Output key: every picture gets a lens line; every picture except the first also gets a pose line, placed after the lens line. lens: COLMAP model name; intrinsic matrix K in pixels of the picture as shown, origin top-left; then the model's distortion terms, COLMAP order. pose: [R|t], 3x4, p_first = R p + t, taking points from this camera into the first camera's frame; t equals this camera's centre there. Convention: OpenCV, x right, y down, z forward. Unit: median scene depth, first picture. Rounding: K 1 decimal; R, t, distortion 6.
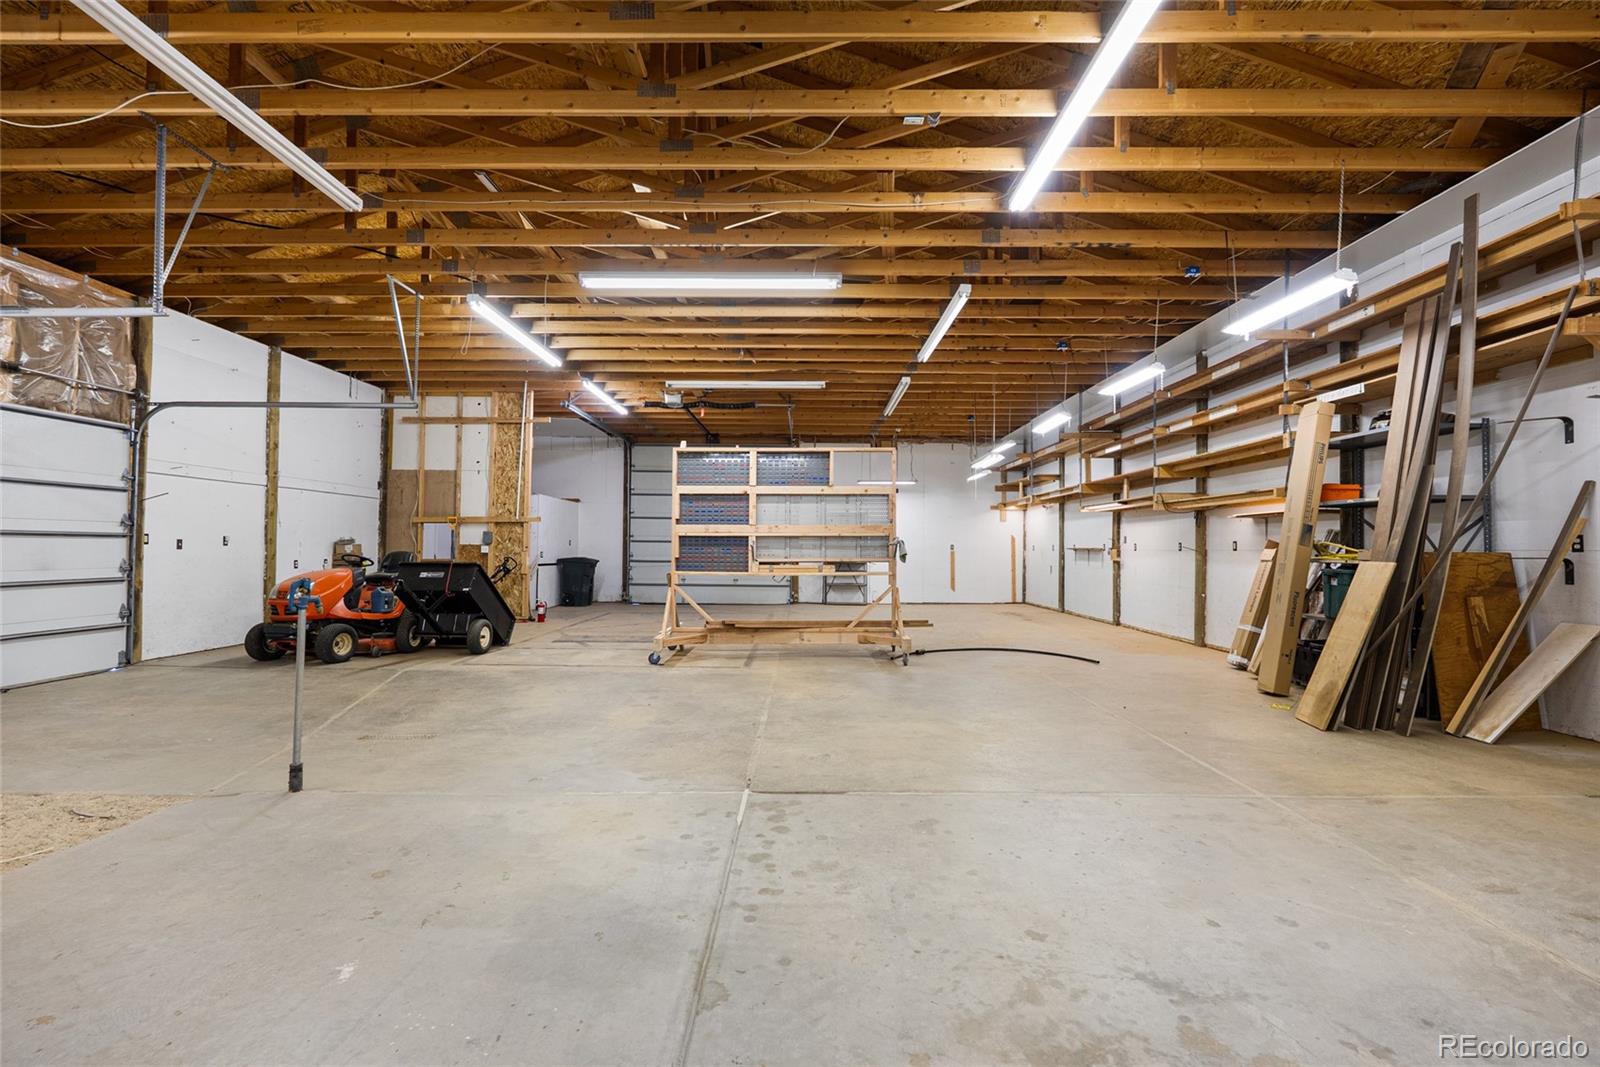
lens RADIAL K [[709.1, 0, 799.7], [0, 709.1, 538.1], [0, 0, 1]] dist [-0.002130, 0.000091]
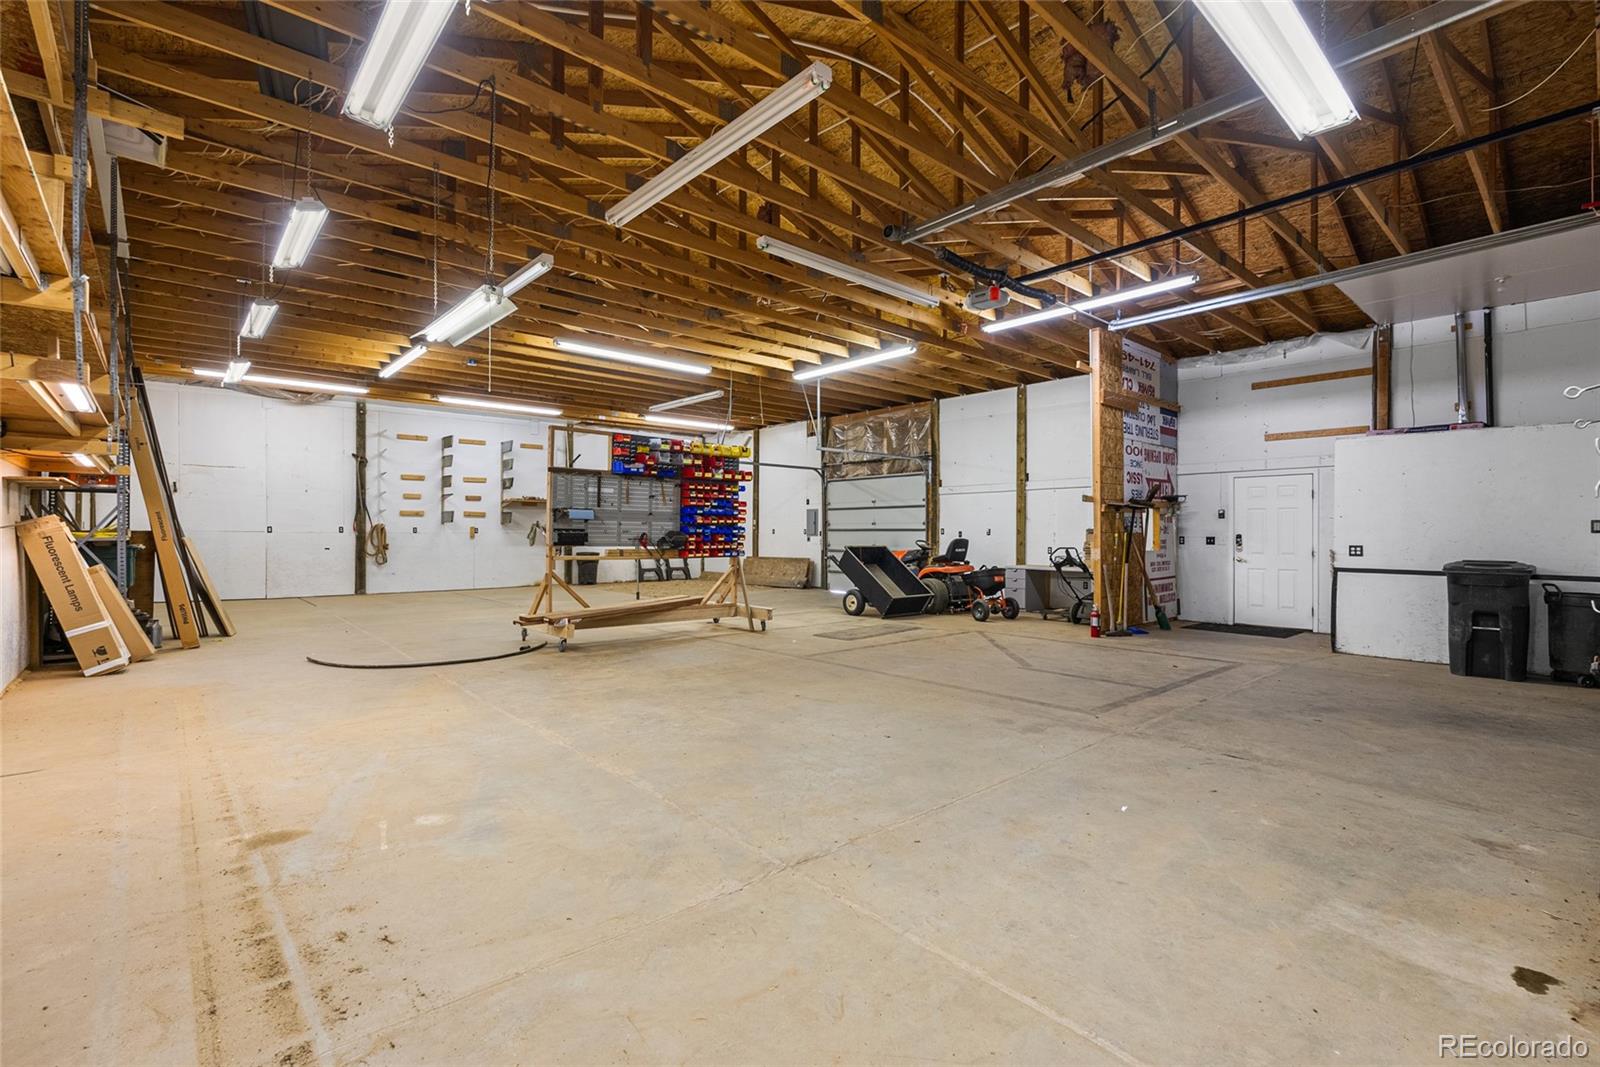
lens RADIAL K [[709.1, 0, 799.7], [0, 709.1, 538.1], [0, 0, 1]] dist [-0.002130, 0.000091]
pose [[-0.741617, -0.010827, -0.670736, 0.454997], [-0.005011, 0.999931, -0.010600, 0.031087], [0.670804, -0.004500, -0.741621, 1.731732]]
